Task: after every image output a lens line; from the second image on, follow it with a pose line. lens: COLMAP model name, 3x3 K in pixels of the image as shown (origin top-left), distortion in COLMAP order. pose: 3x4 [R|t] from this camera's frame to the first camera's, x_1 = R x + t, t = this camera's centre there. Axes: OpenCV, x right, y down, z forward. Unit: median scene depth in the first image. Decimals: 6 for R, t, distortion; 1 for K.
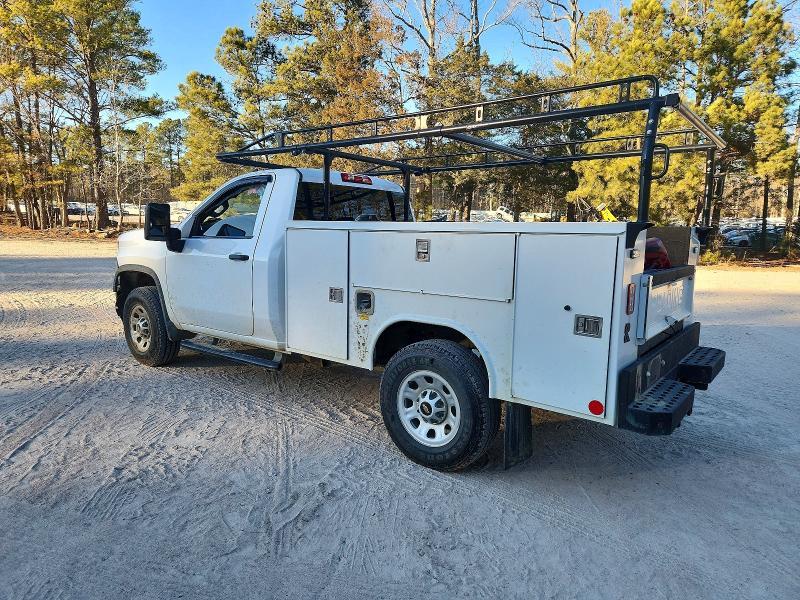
lens RADIAL K [[539.2, 0, 398.8], [0, 539.2, 298.9], [0, 0, 1]] dist [0.007725, -0.003279]
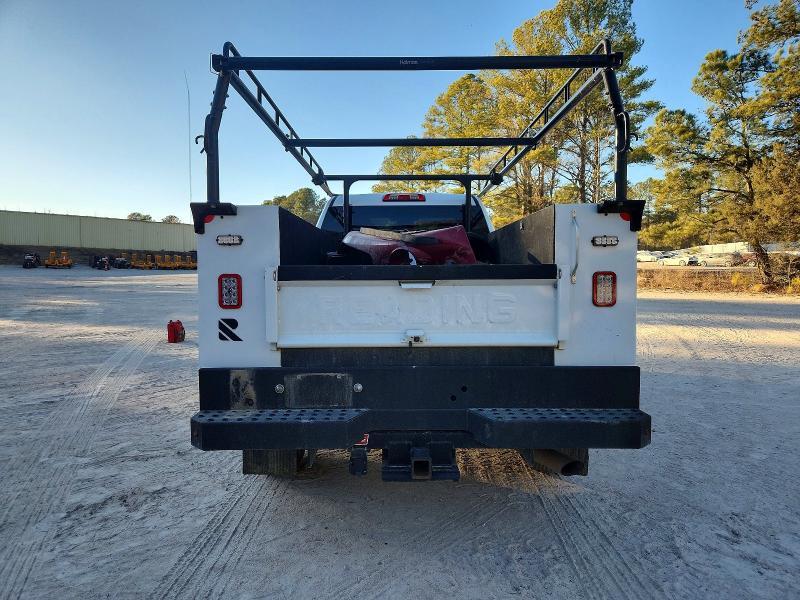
lens RADIAL K [[539.2, 0, 399.0], [0, 539.2, 301.1], [0, 0, 1]] dist [0.007725, -0.003279]
pose [[0.613037, 0.016055, -0.789891, 0.099569], [-0.079812, 0.995937, -0.041700, 0.002525], [0.786012, 0.088607, 0.611828, 0.053012]]
